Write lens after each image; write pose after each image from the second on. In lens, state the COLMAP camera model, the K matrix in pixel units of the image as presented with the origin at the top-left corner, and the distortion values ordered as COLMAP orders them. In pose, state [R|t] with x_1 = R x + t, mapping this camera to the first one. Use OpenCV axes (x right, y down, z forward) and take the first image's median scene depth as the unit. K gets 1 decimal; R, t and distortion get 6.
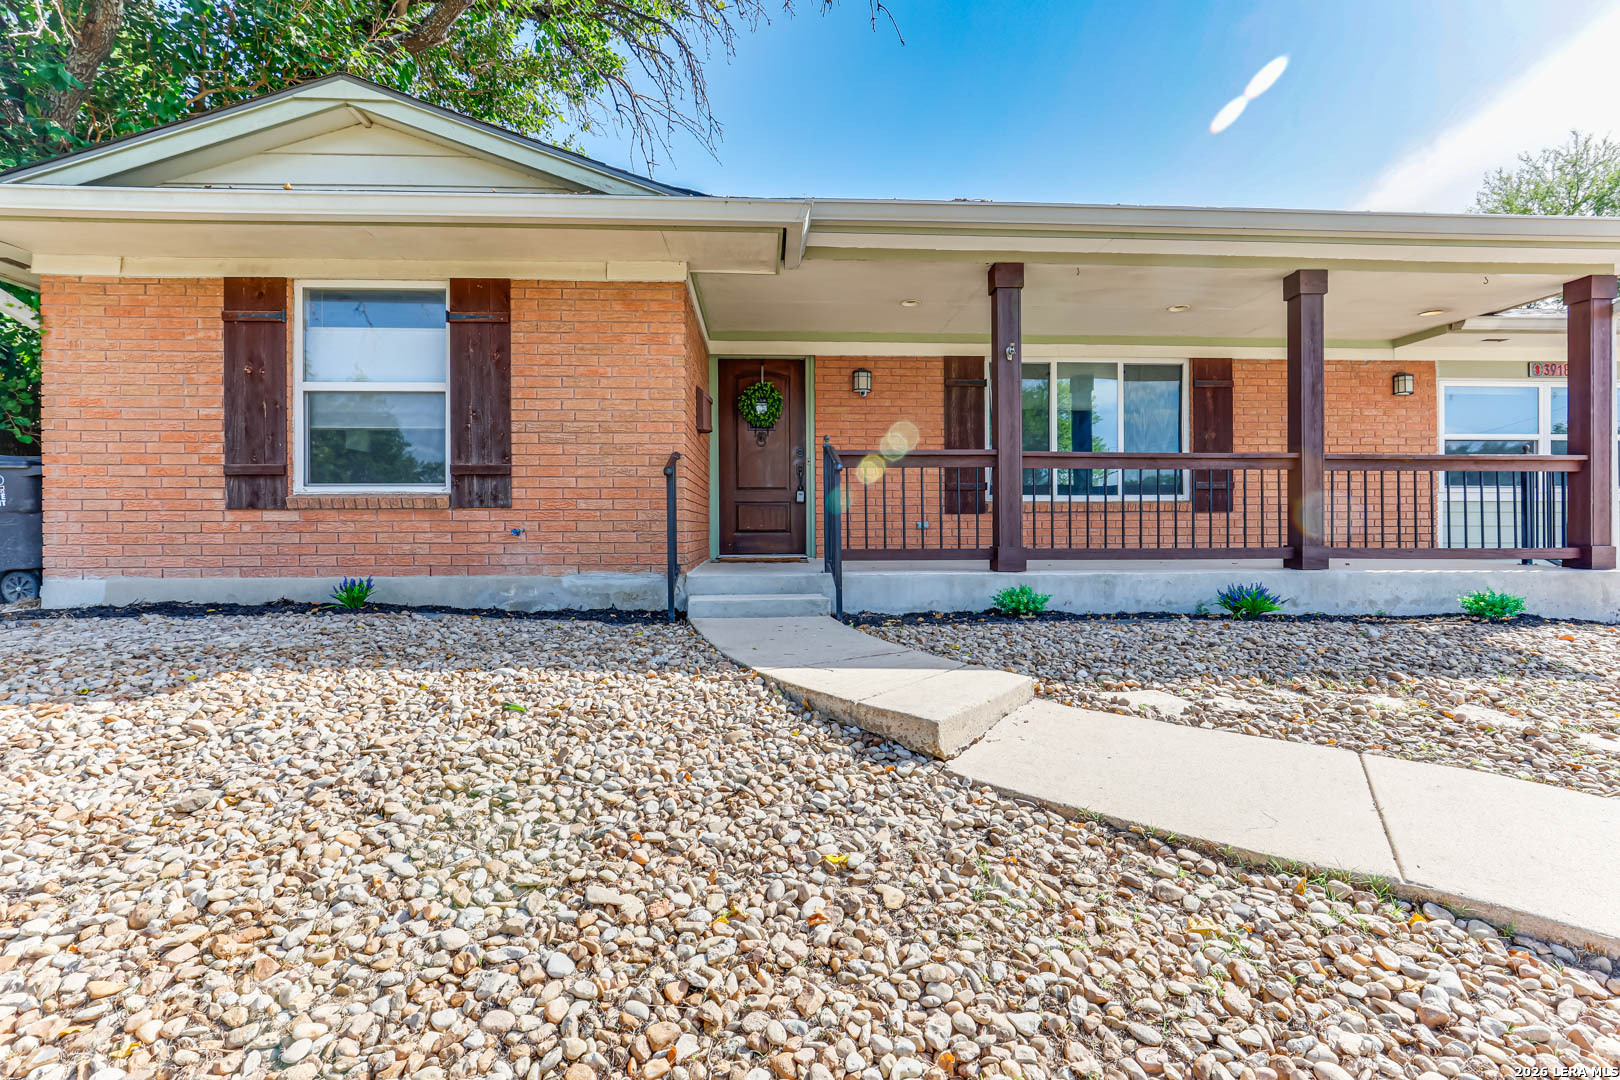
lens RADIAL K [[777.5, 0, 810.0], [0, 777.5, 540.0], [0, 0, 1]] dist [-0.000077, -0.000066]
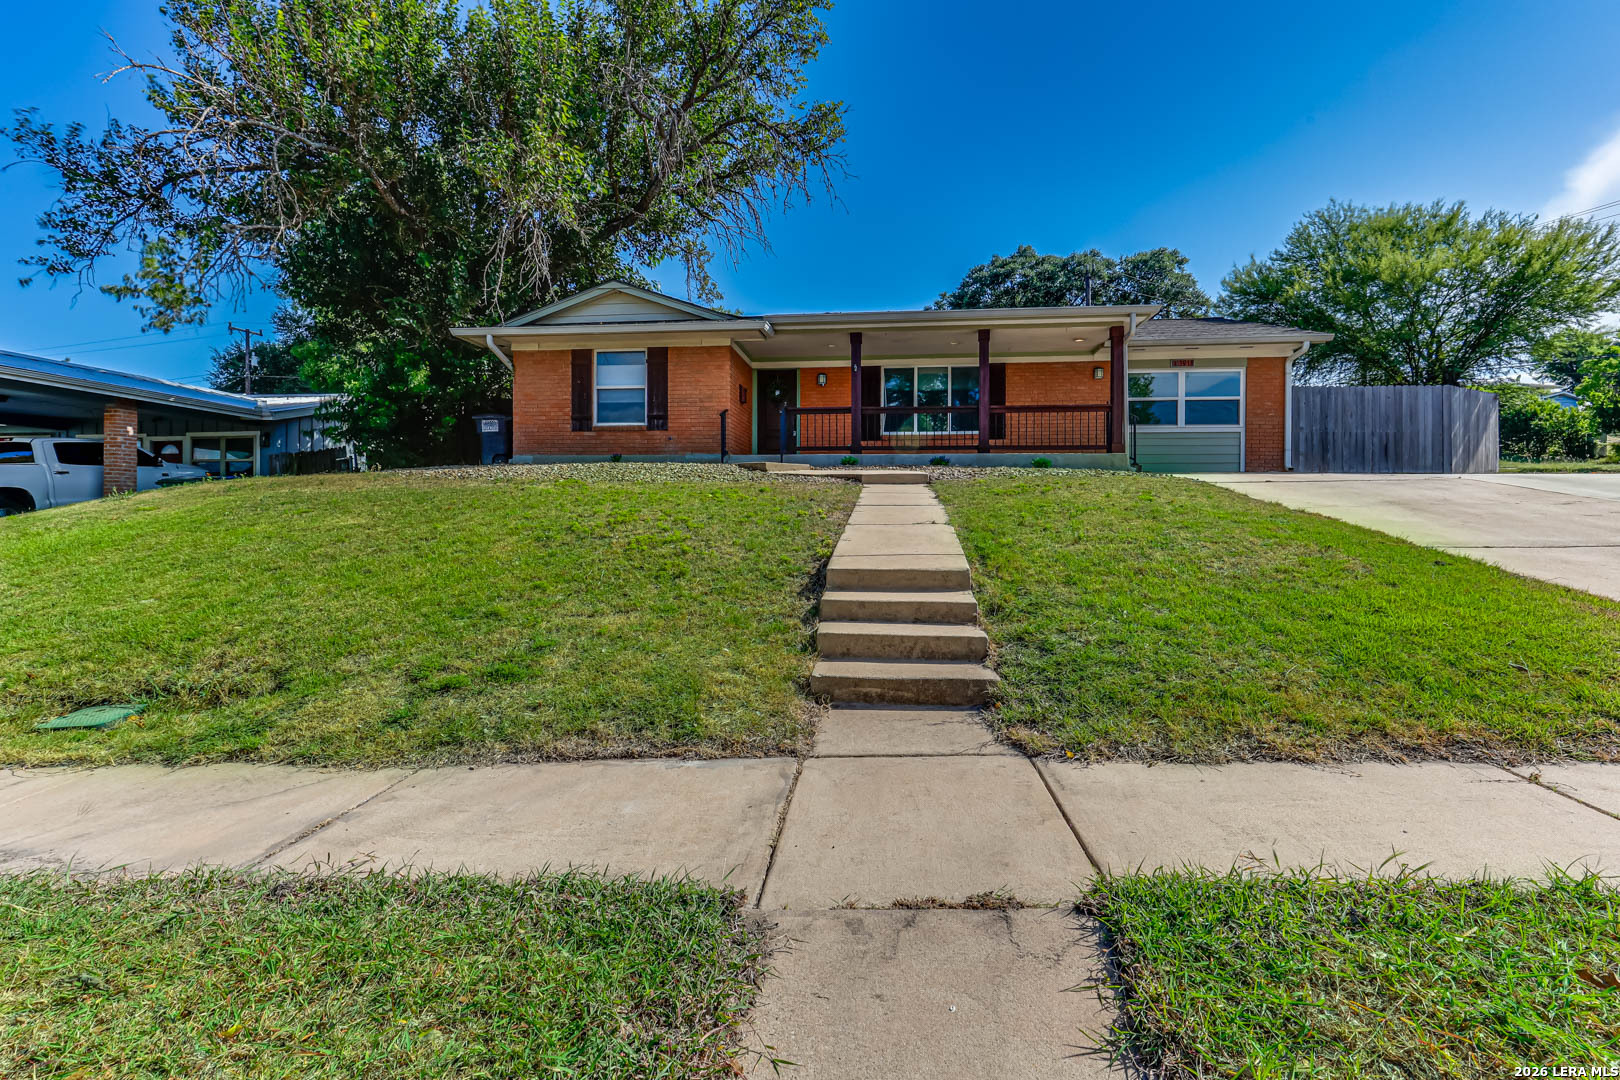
lens RADIAL K [[777.5, 0, 810.0], [0, 777.5, 540.0], [0, 0, 1]] dist [-0.000077, -0.000066]
pose [[0.988171, 0.008613, -0.153115, 0.381879], [-0.006523, 0.999879, 0.014152, 0.217508], [0.153218, -0.012986, 0.988107, -1.171294]]
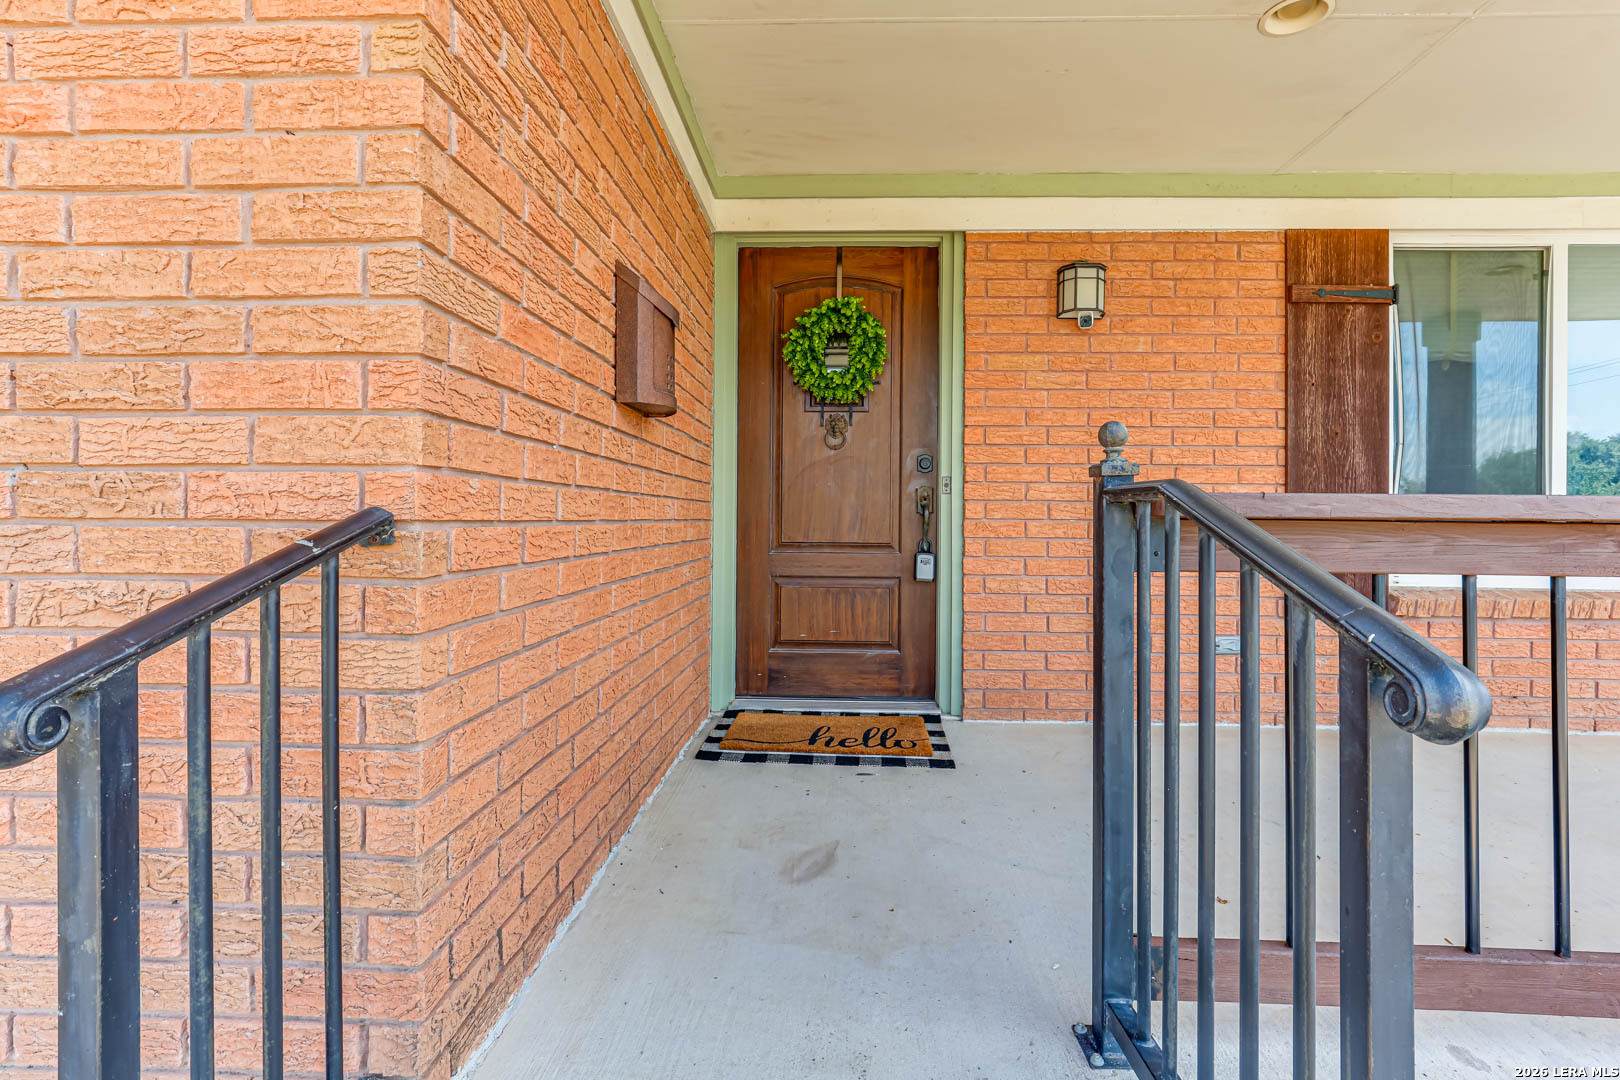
lens RADIAL K [[762.3, 0, 819.8], [0, 762.3, 514.1], [0, 0, 1]] dist [-0.011162, 0.000168]
pose [[0.995491, 0.012757, -0.093996, -0.032704], [-0.014055, 0.999815, -0.013159, -0.083382], [0.093811, 0.014421, 0.995486, 0.616736]]
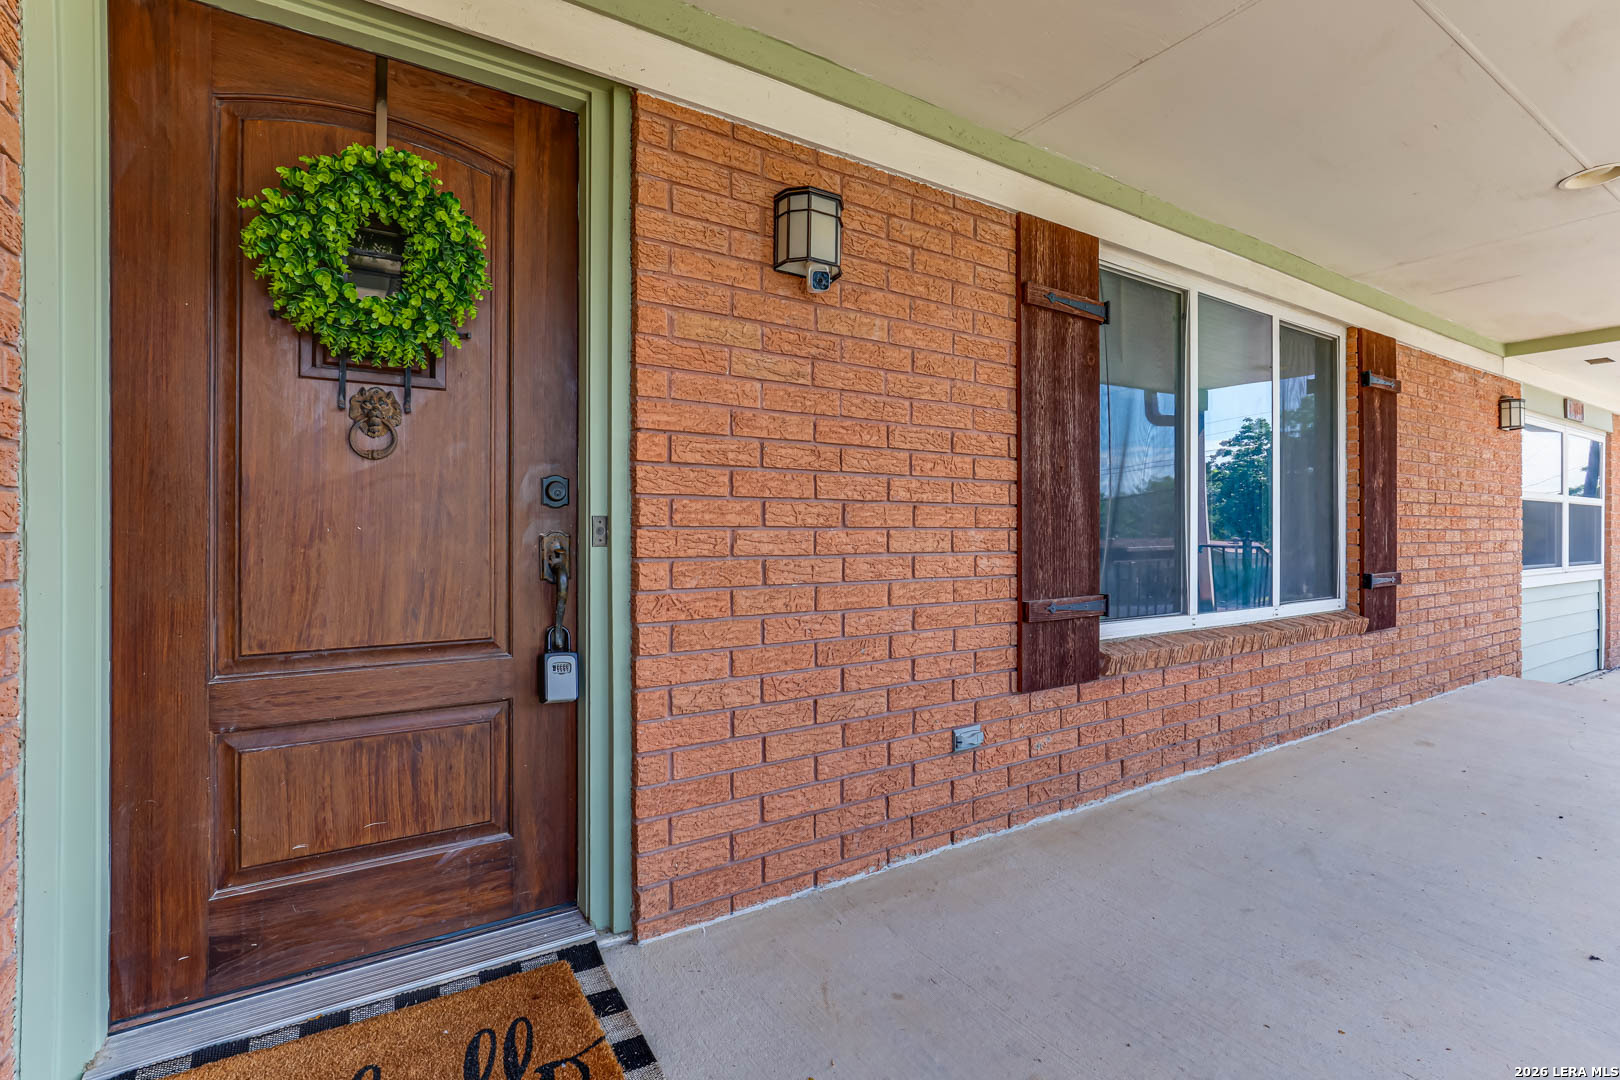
lens RADIAL K [[752.0, 0, 801.8], [0, 752.0, 529.5], [0, 0, 1]] dist [-0.010019, 0.000865]
pose [[0.874714, 0.006578, 0.484595, -0.062828], [-0.000279, 0.999915, -0.013070, -0.104025], [-0.484640, 0.011297, 0.874641, 0.811915]]
